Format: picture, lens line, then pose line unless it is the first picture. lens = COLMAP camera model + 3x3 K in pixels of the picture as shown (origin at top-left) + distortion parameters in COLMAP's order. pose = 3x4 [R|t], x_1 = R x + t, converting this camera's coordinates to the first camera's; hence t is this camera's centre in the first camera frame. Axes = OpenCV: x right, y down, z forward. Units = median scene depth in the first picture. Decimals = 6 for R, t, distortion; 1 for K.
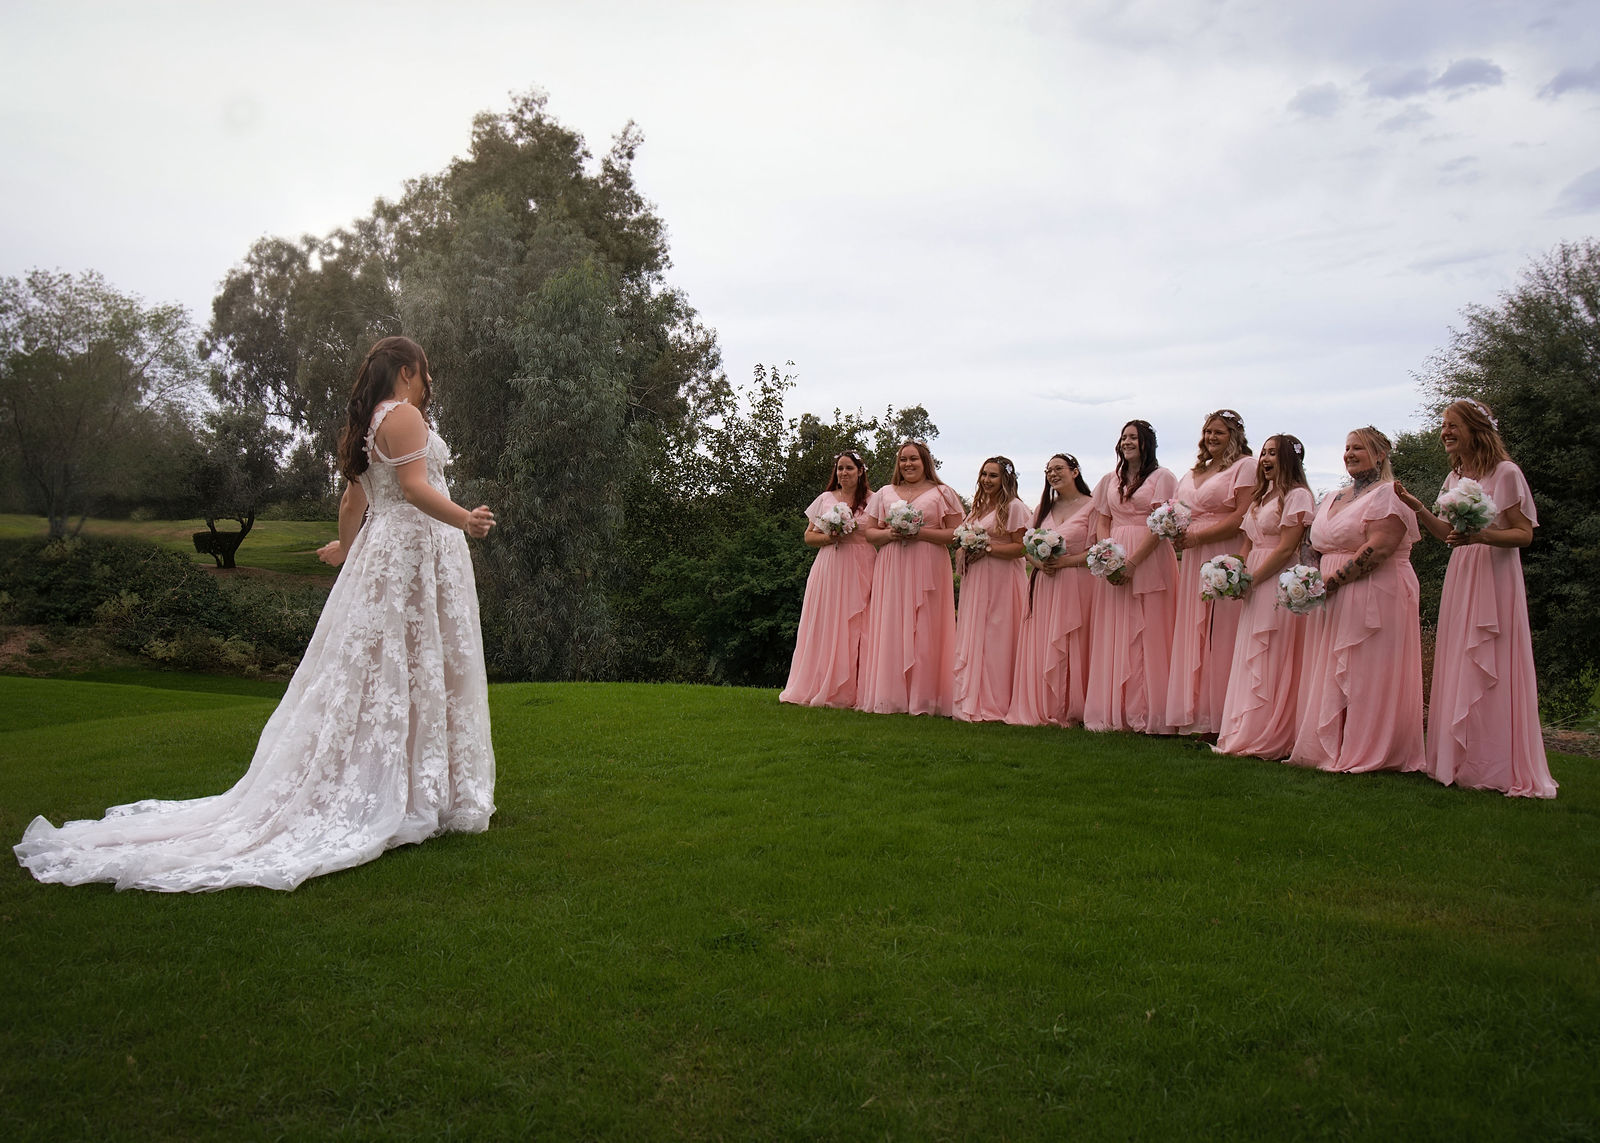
lens RADIAL K [[1390.5, 0, 776.4], [0, 1390.5, 572.8], [0, 0, 1]] dist [-0.130402, 0.113769]
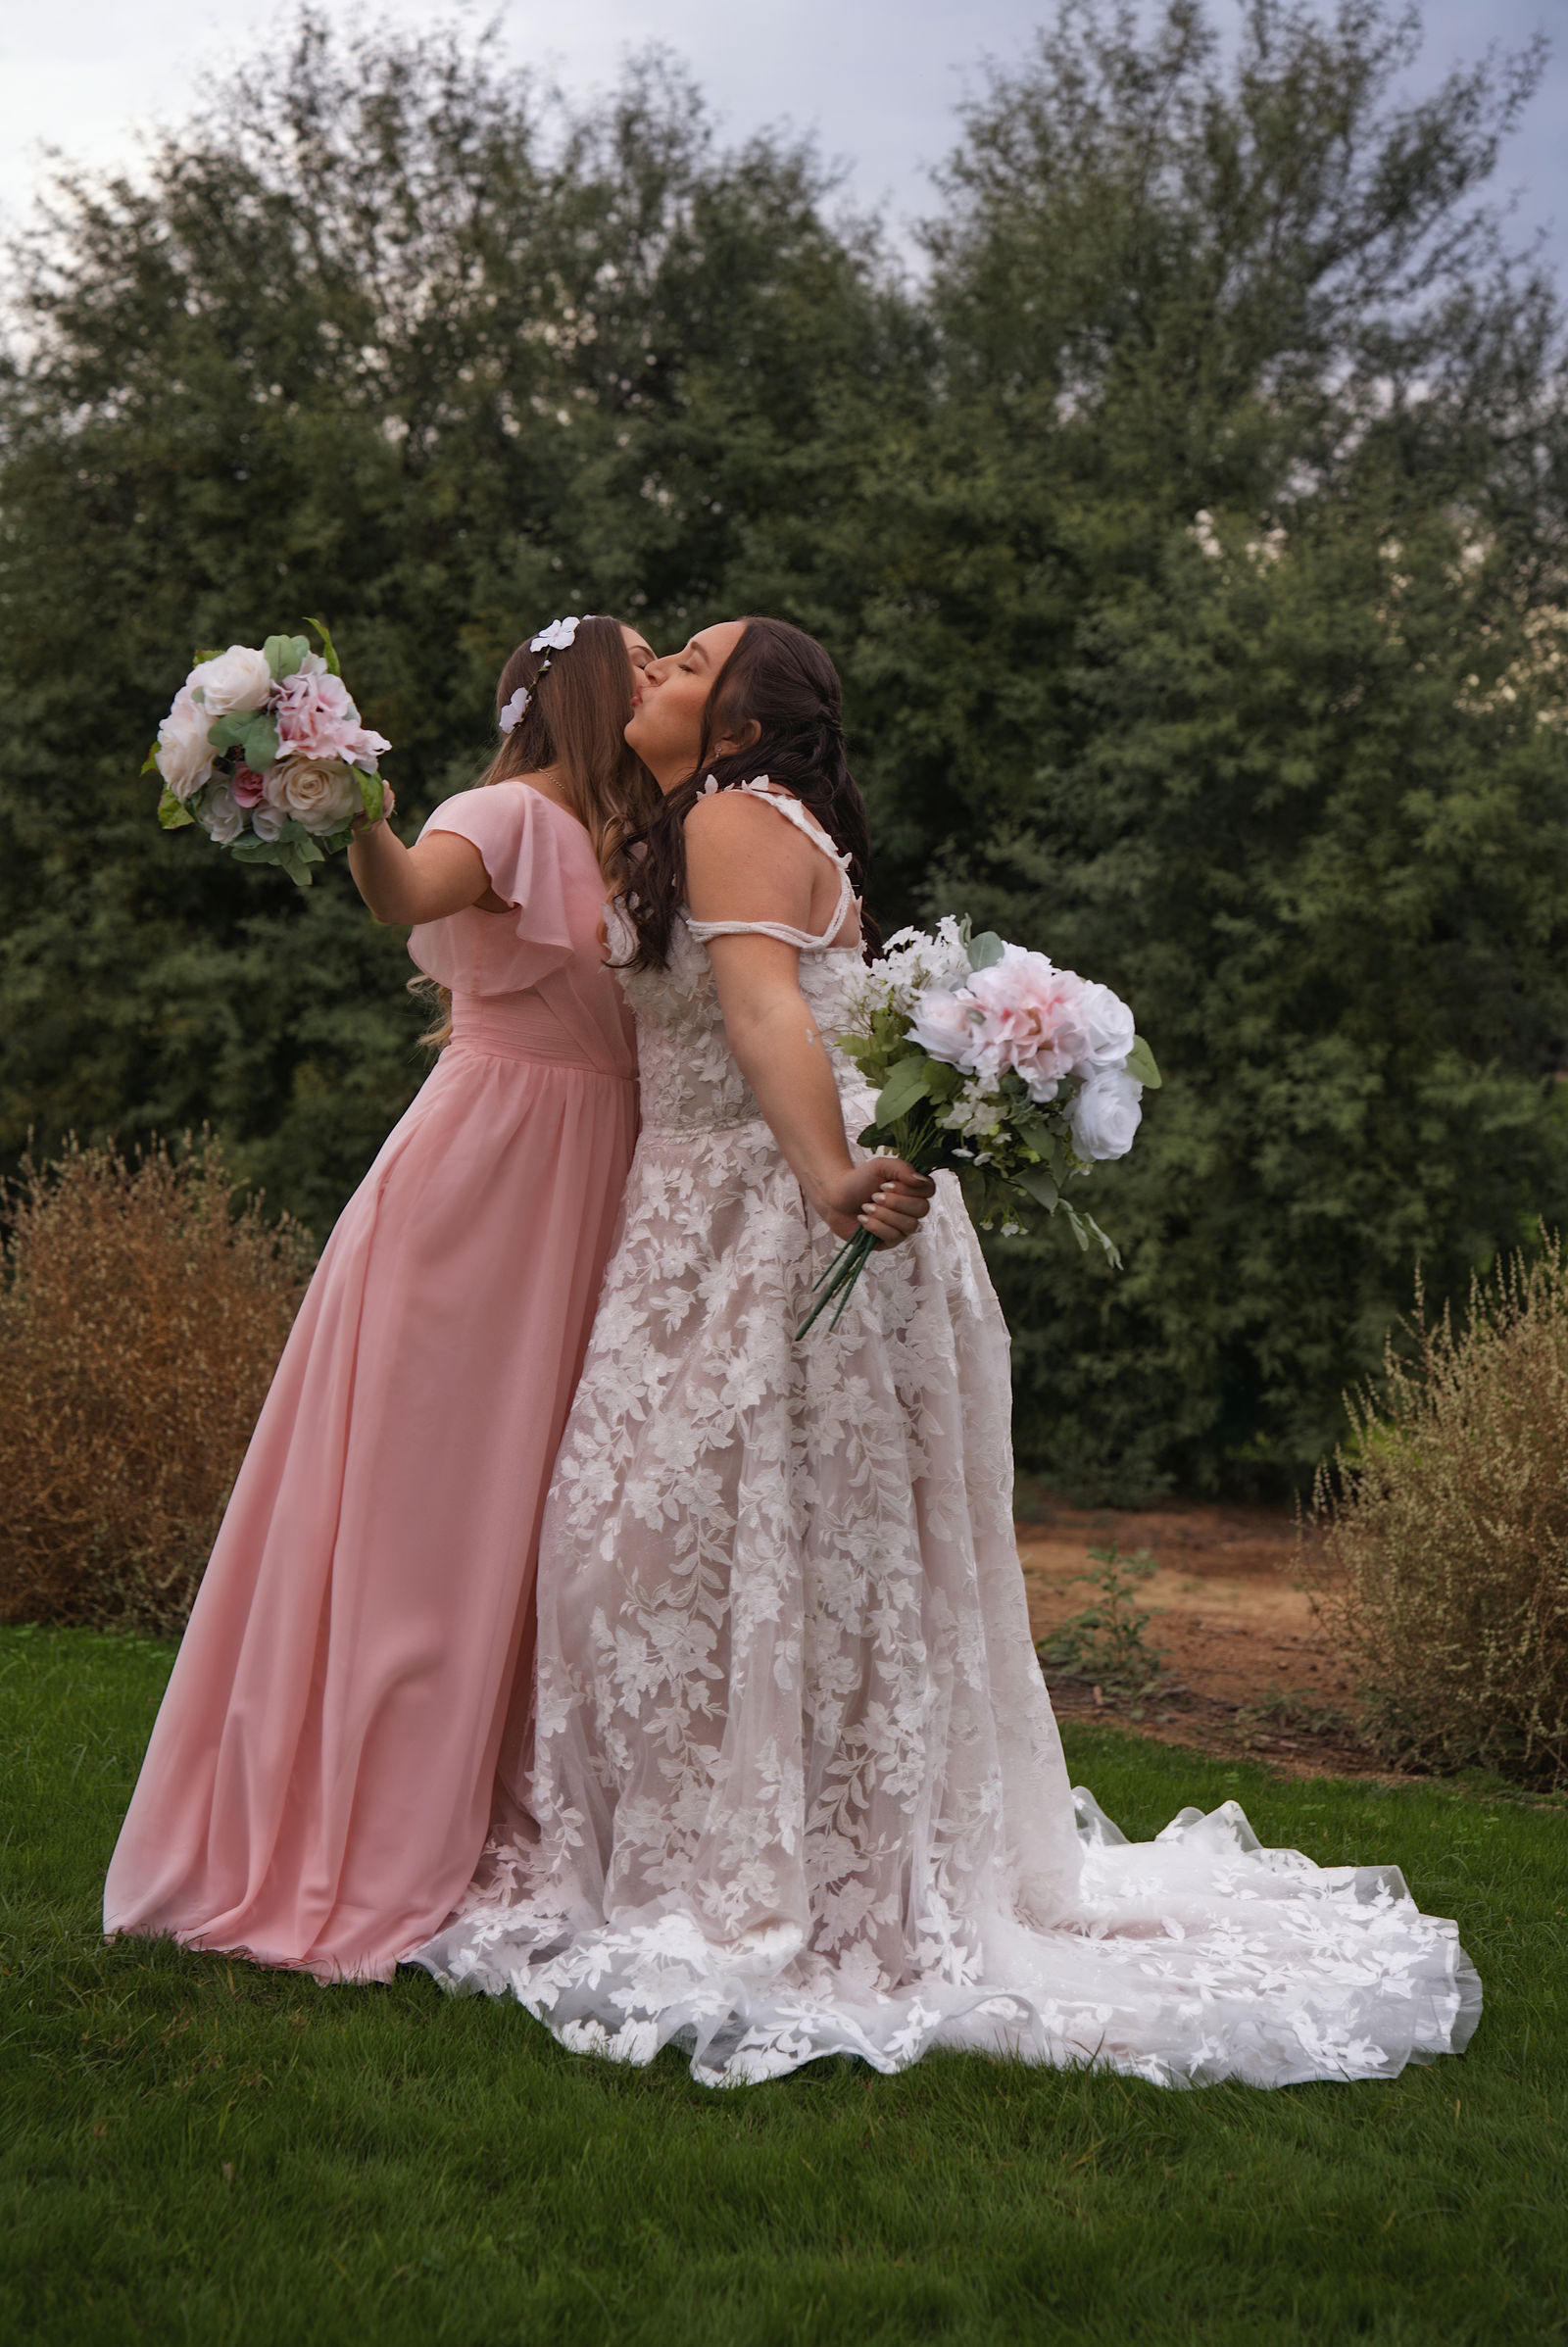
lens RADIAL K [[3799.8, 0, 783.3], [0, 3799.8, 1146.7], [0, 0, 1]] dist [0.359148, 0.214849]
pose [[0.723771, -0.002307, 0.690037, -0.019653], [-0.046437, 0.997565, 0.052043, -0.011840], [-0.688476, -0.069711, 0.721901, 0.162022]]
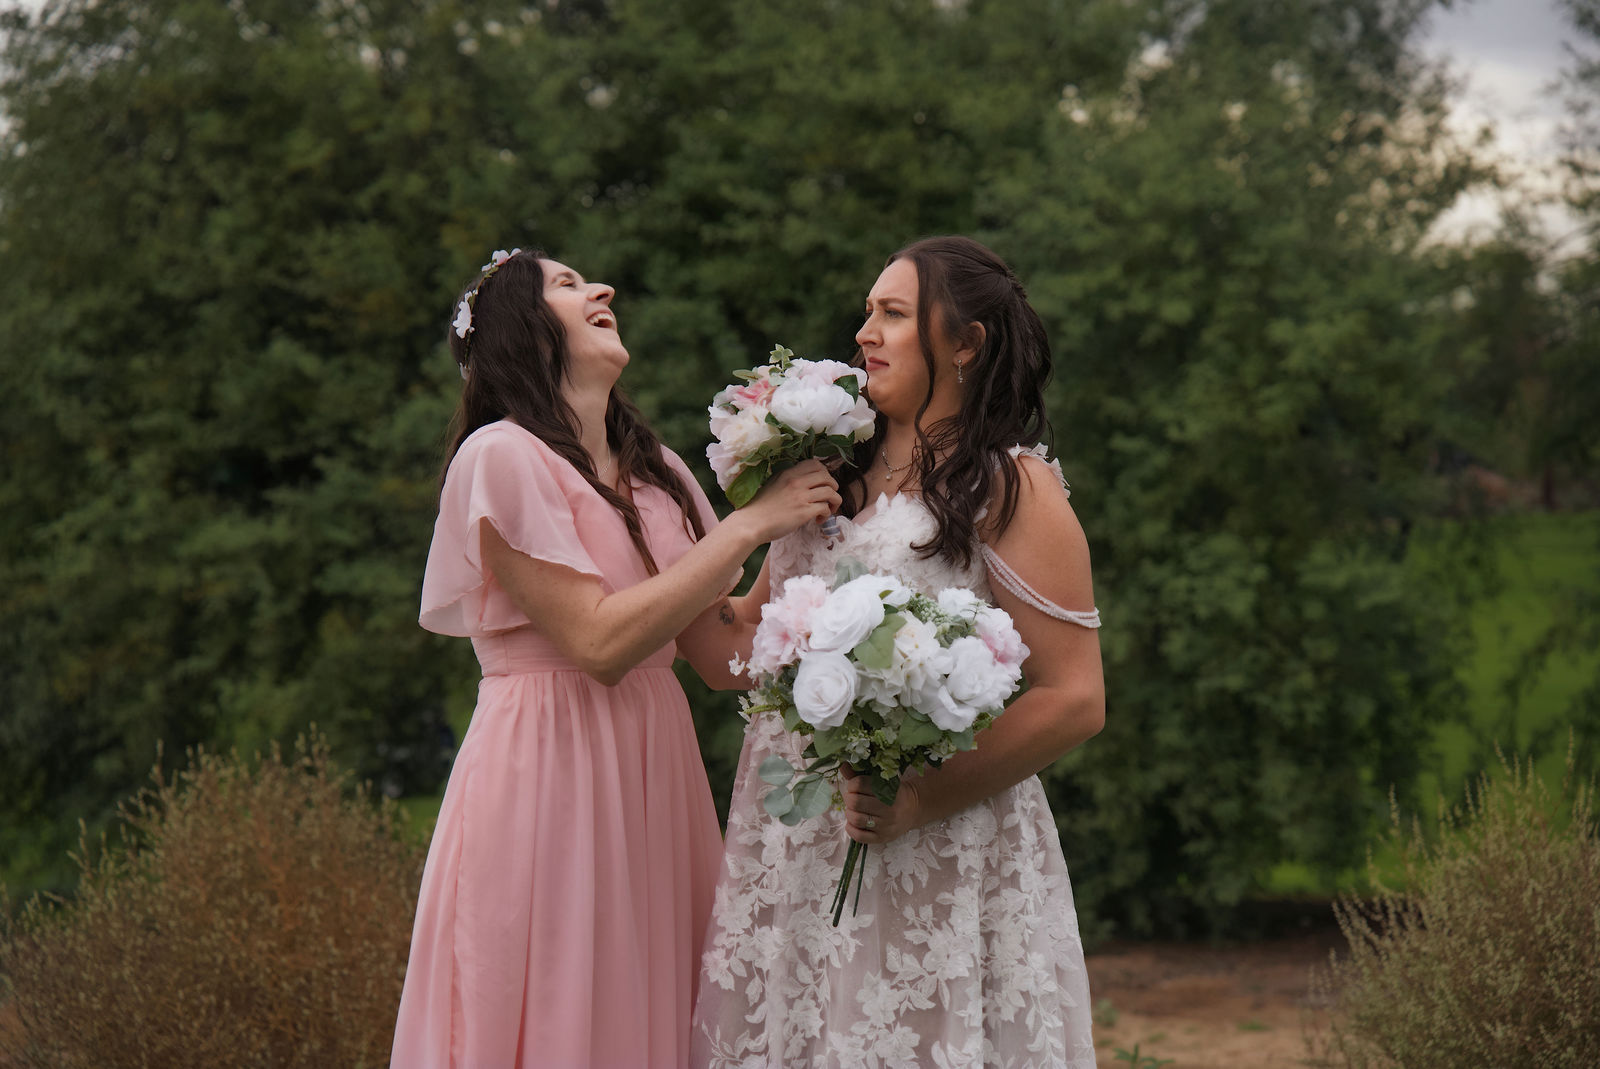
lens RADIAL K [[3262.5, 0, 797.8], [0, 3262.5, 537.5], [0, 0, 1]] dist [0.617492, 0.097585]
pose [[0.702894, -0.032345, 0.710559, -0.025340], [0.018954, 0.999463, 0.026747, -0.020569], [-0.711042, -0.005333, 0.703129, 0.171875]]
